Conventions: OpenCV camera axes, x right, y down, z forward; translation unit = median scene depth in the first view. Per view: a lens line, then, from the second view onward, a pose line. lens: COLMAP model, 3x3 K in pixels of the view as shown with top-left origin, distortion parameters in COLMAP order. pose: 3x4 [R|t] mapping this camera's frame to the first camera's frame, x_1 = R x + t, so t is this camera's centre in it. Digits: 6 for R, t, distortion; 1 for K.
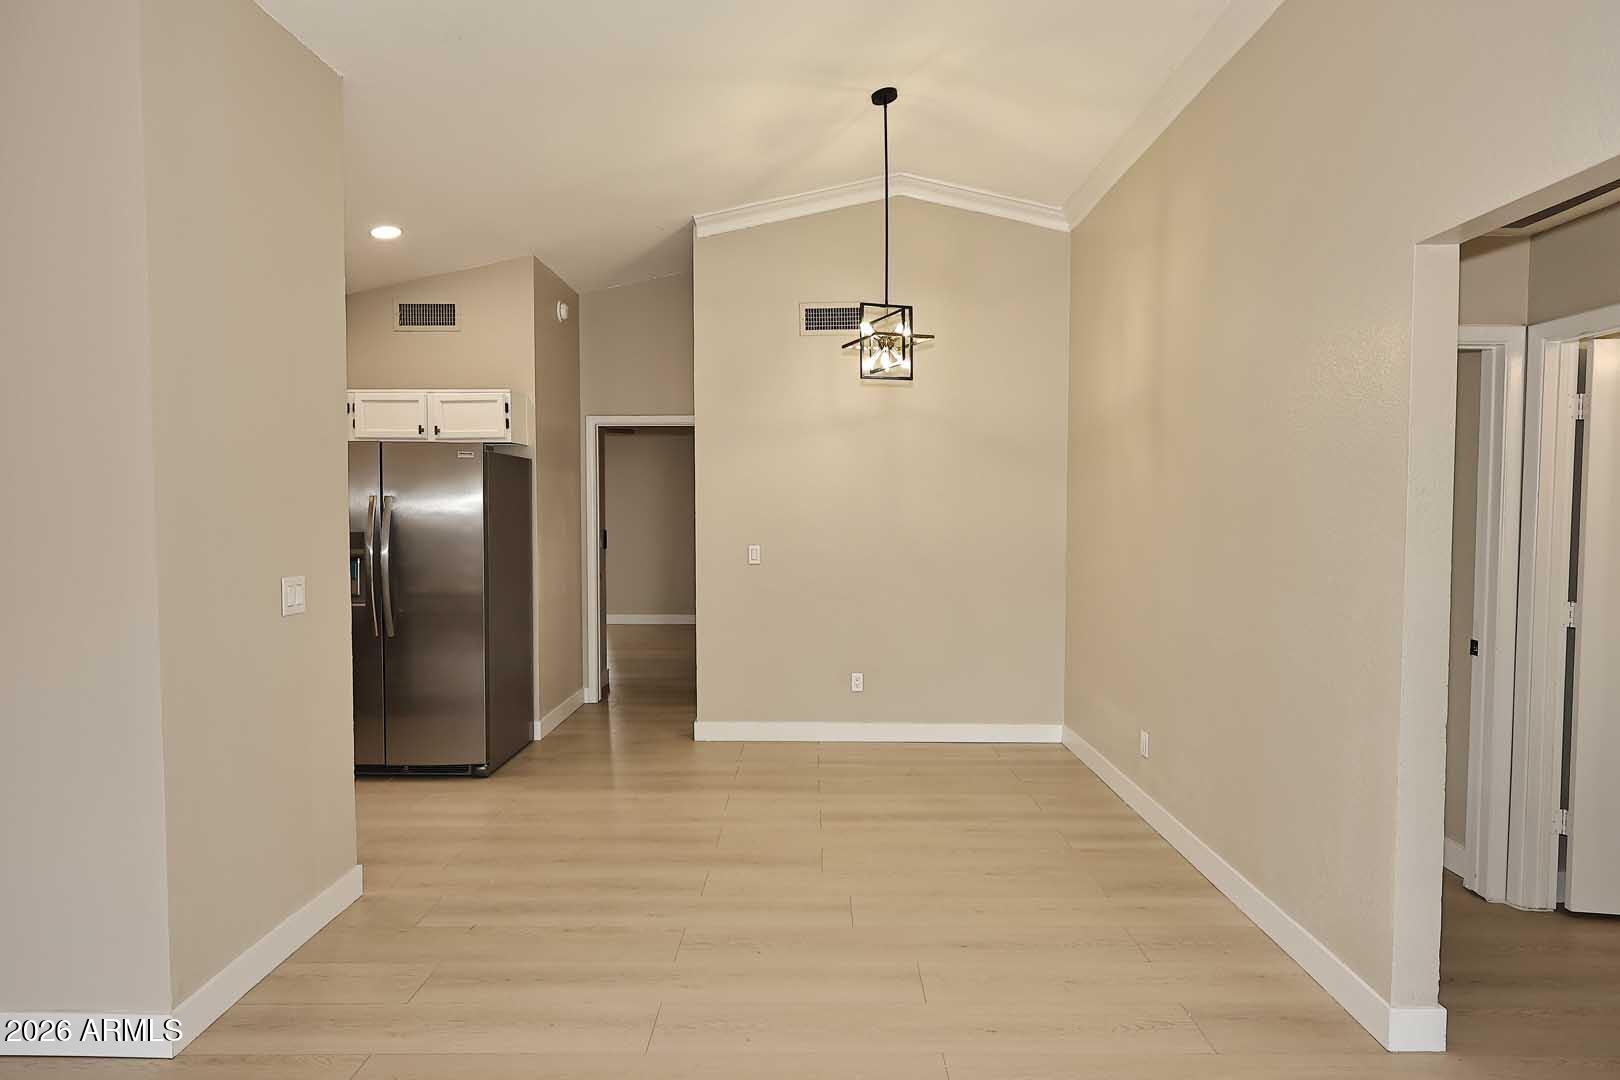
lens RADIAL K [[891.3, 0, 818.0], [0, 891.3, 546.5], [0, 0, 1]] dist [-0.000553, 0.000303]
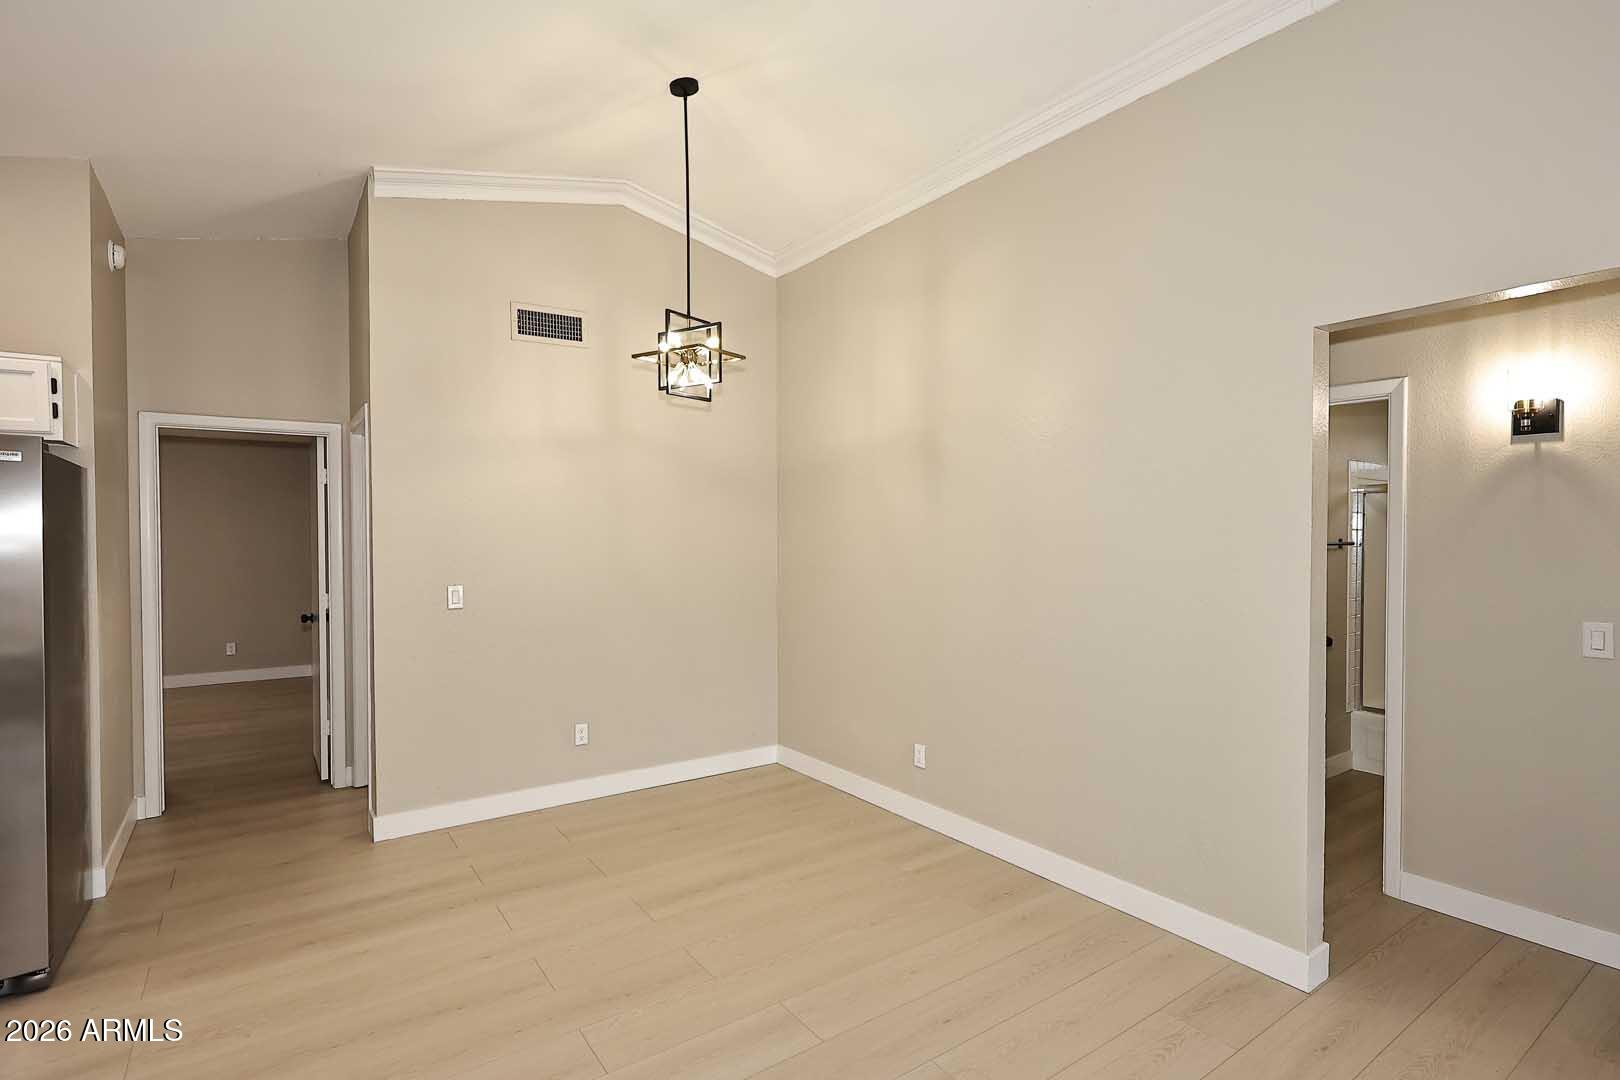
lens RADIAL K [[782.6, 0, 811.9], [0, 782.6, 547.5], [0, 0, 1]] dist [0.000409, 0.000602]
pose [[0.815167, -0.013025, 0.579080, -0.233799], [0.028181, 0.999455, -0.017190, -0.015793], [-0.578541, 0.030332, 0.815089, 0.235149]]
